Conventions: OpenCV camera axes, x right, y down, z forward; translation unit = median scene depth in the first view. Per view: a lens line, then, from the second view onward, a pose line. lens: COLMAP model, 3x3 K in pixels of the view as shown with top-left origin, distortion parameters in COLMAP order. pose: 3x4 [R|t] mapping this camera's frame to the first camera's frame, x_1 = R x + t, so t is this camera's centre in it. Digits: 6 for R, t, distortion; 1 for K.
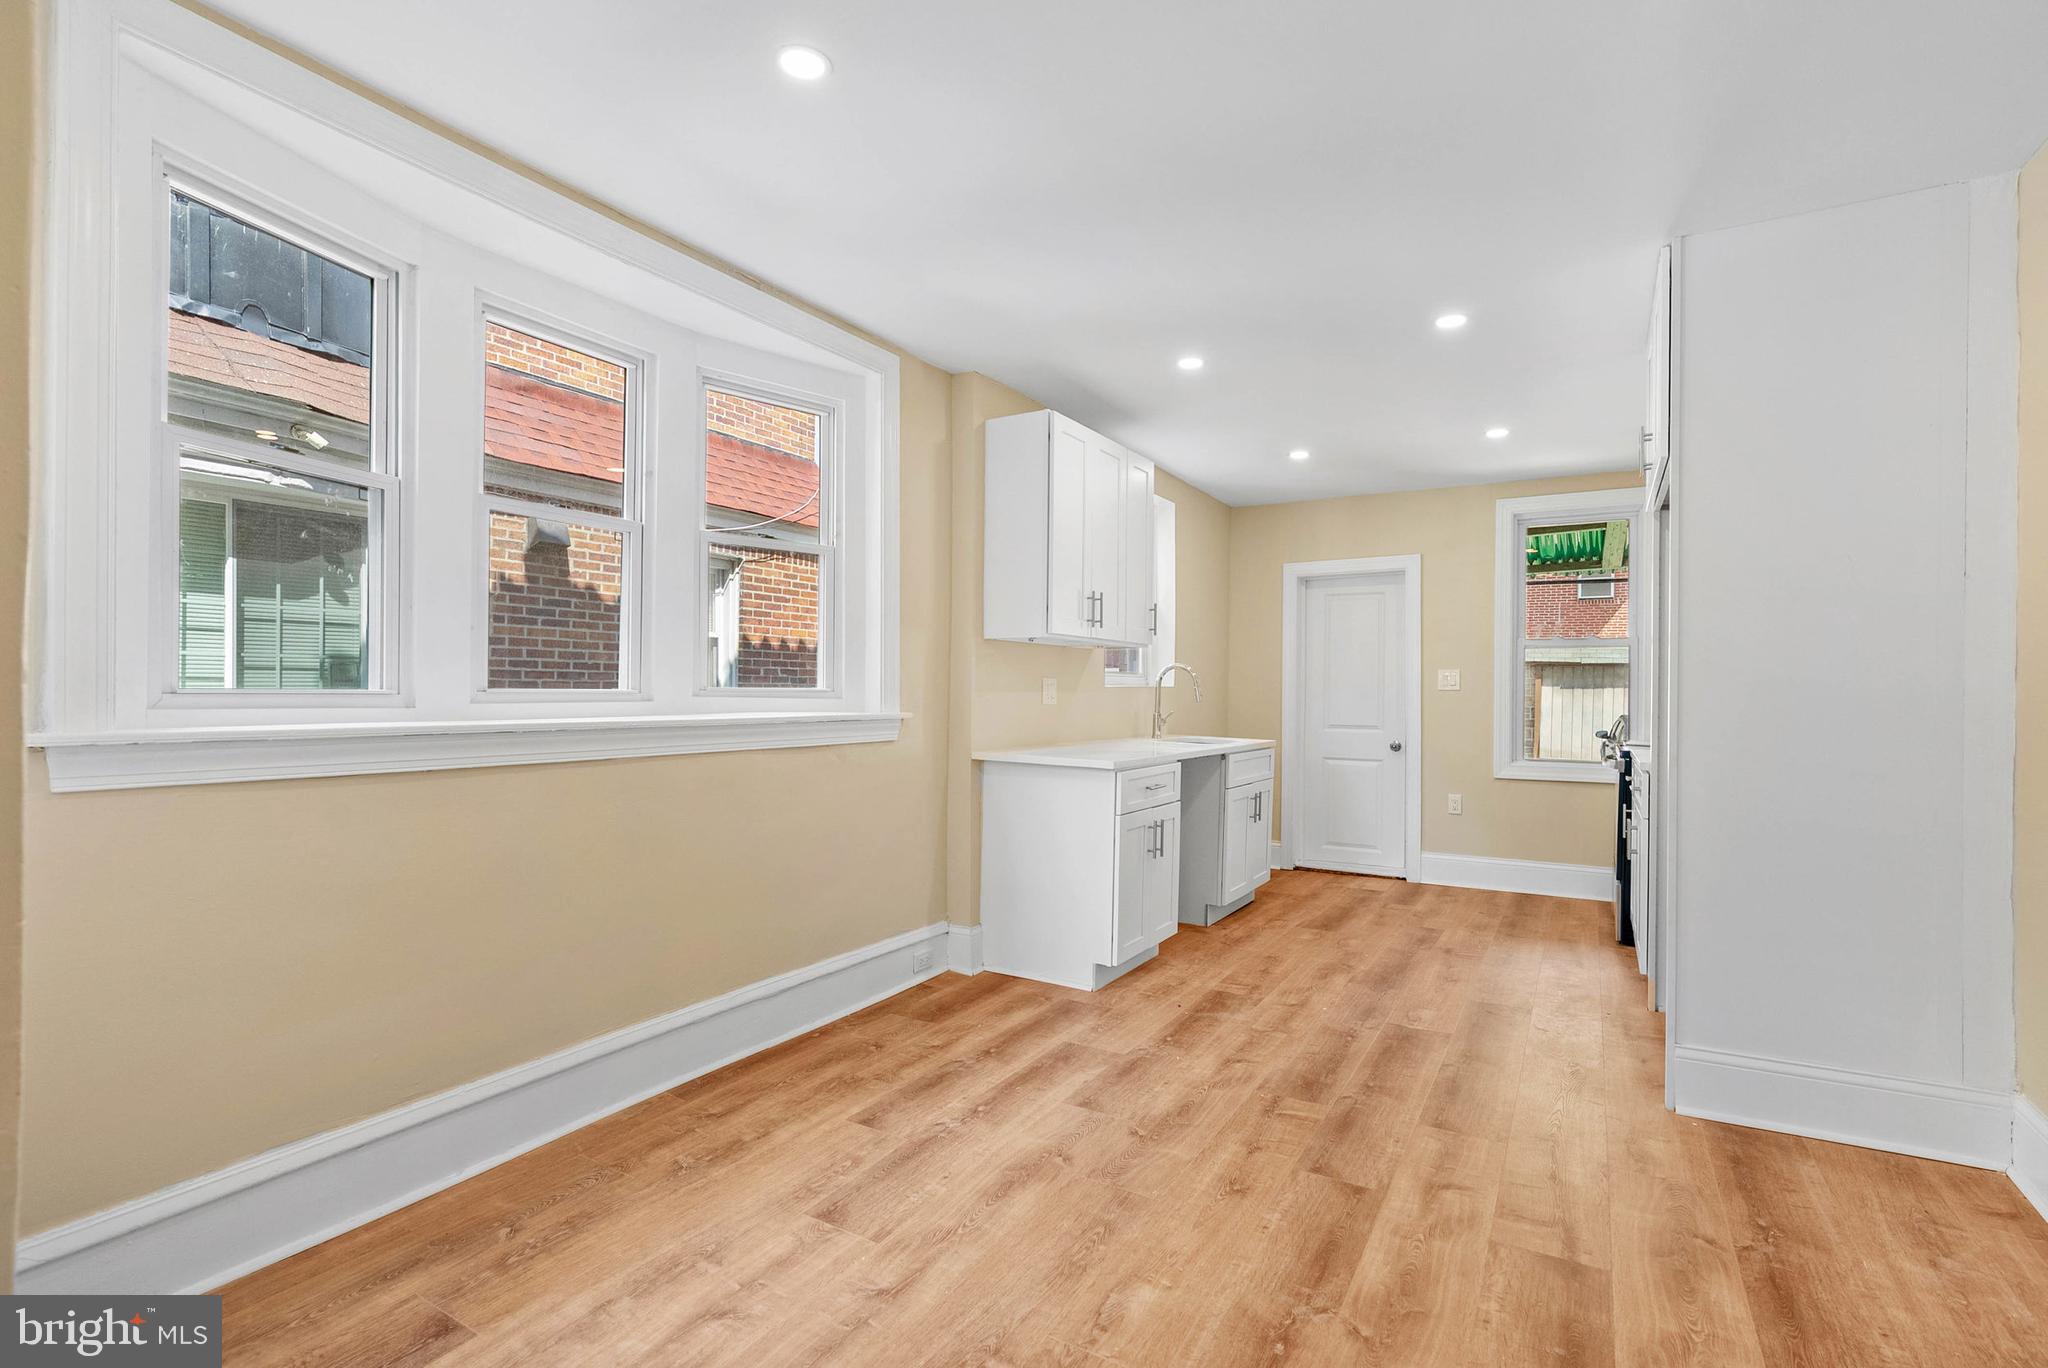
lens RADIAL K [[922.9, 0, 1034.9], [0, 922.9, 687.0], [0, 0, 1]] dist [-0.004696, 0.000557]
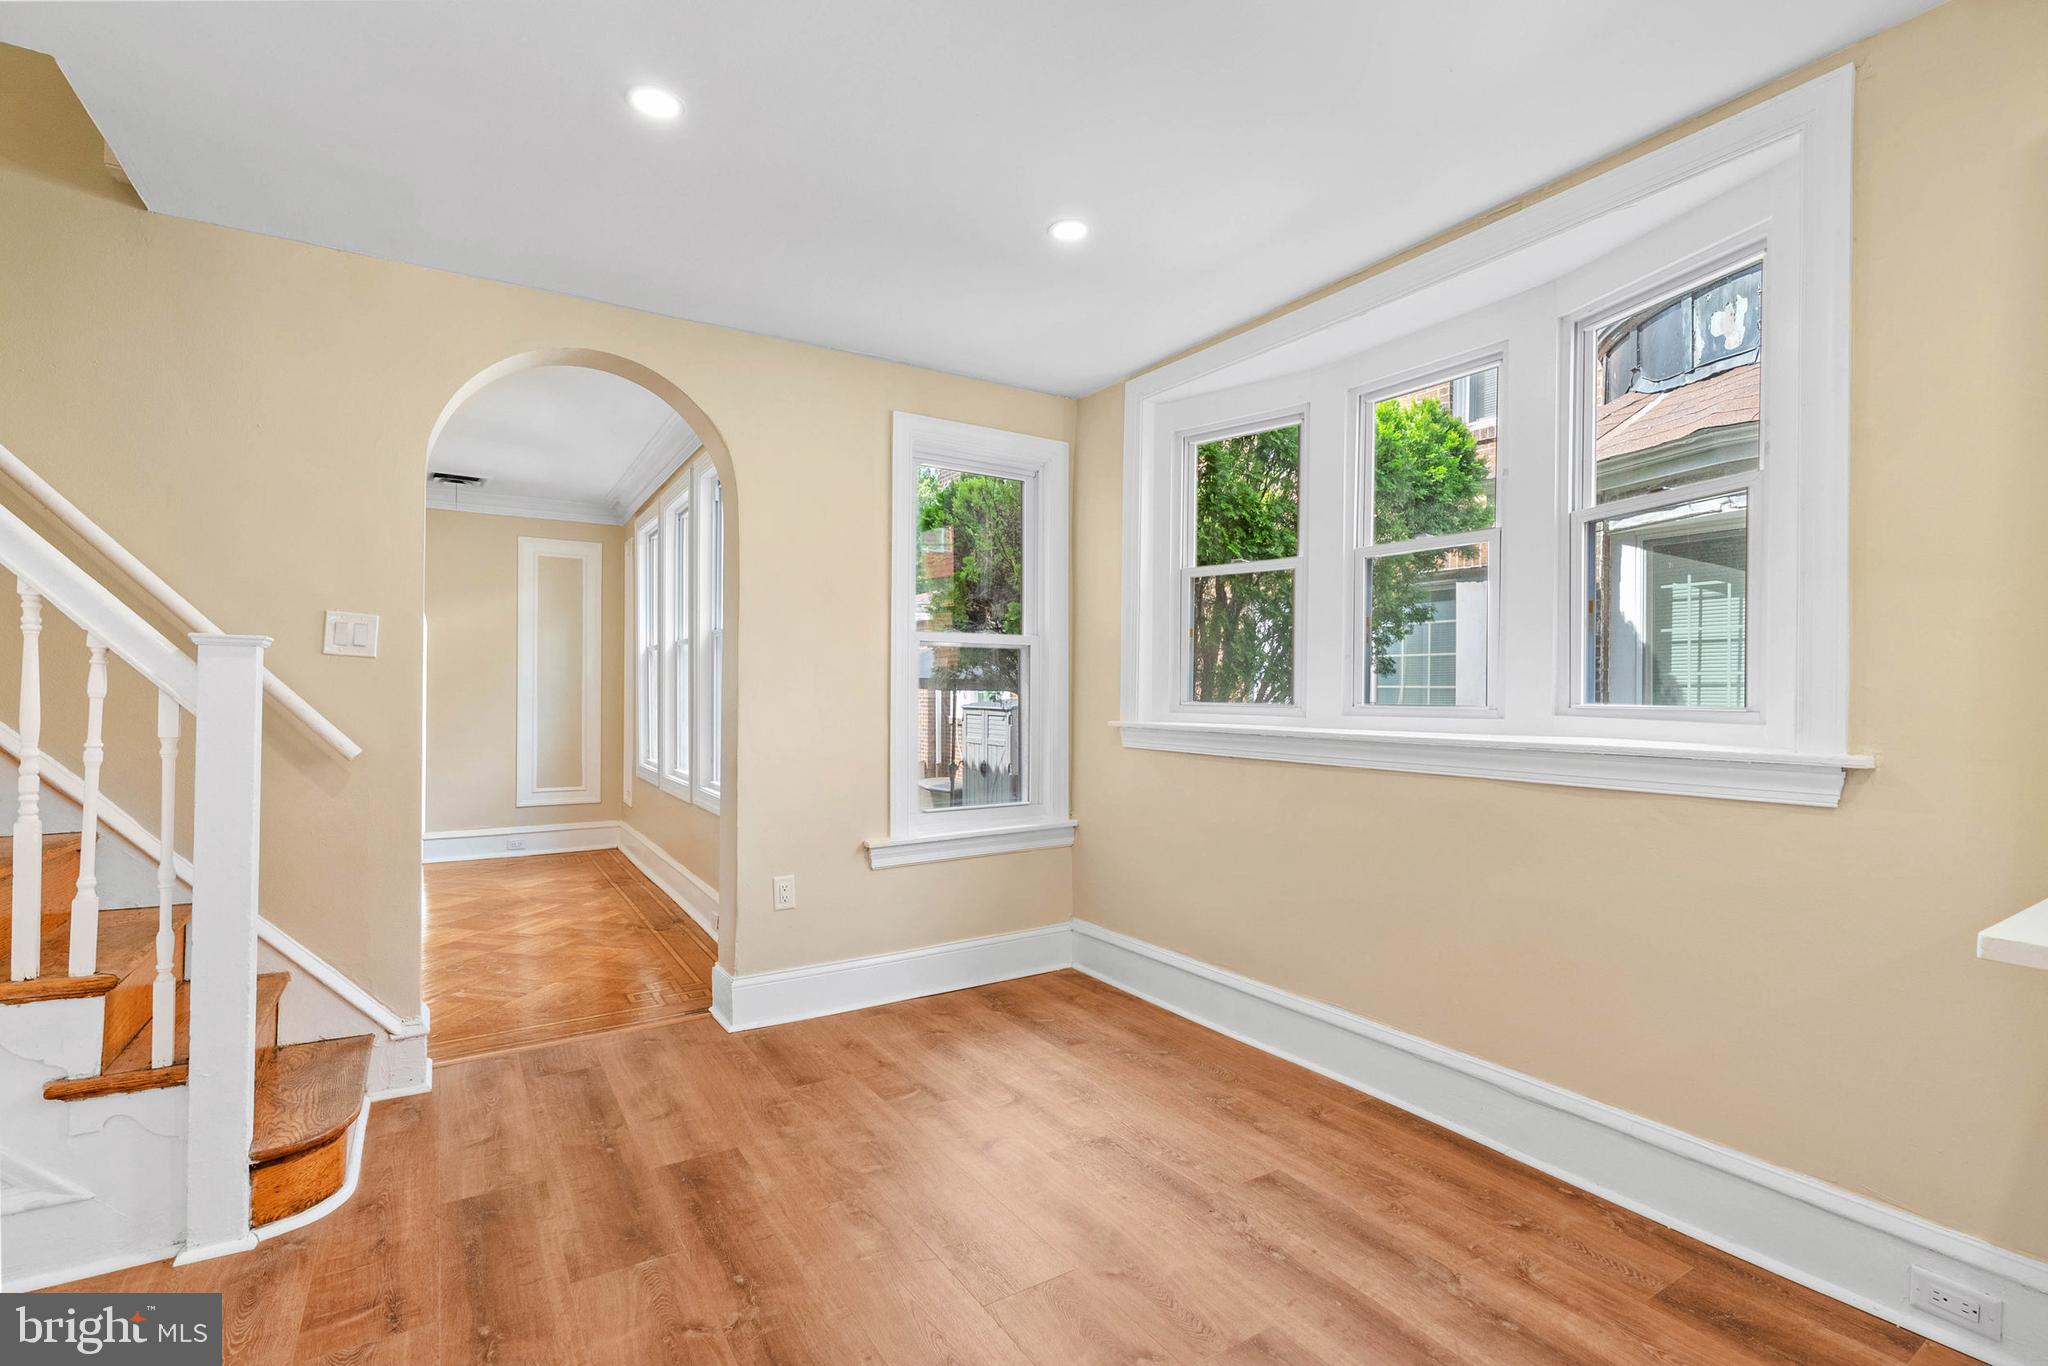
lens RADIAL K [[922.9, 0, 1034.9], [0, 922.9, 686.0], [0, 0, 1]] dist [-0.004696, 0.000557]
pose [[-0.437003, -0.016890, -0.899301, 0.746481], [-0.004557, 0.999852, -0.016564, 0.000082], [0.899448, -0.003141, -0.437016, 1.194034]]
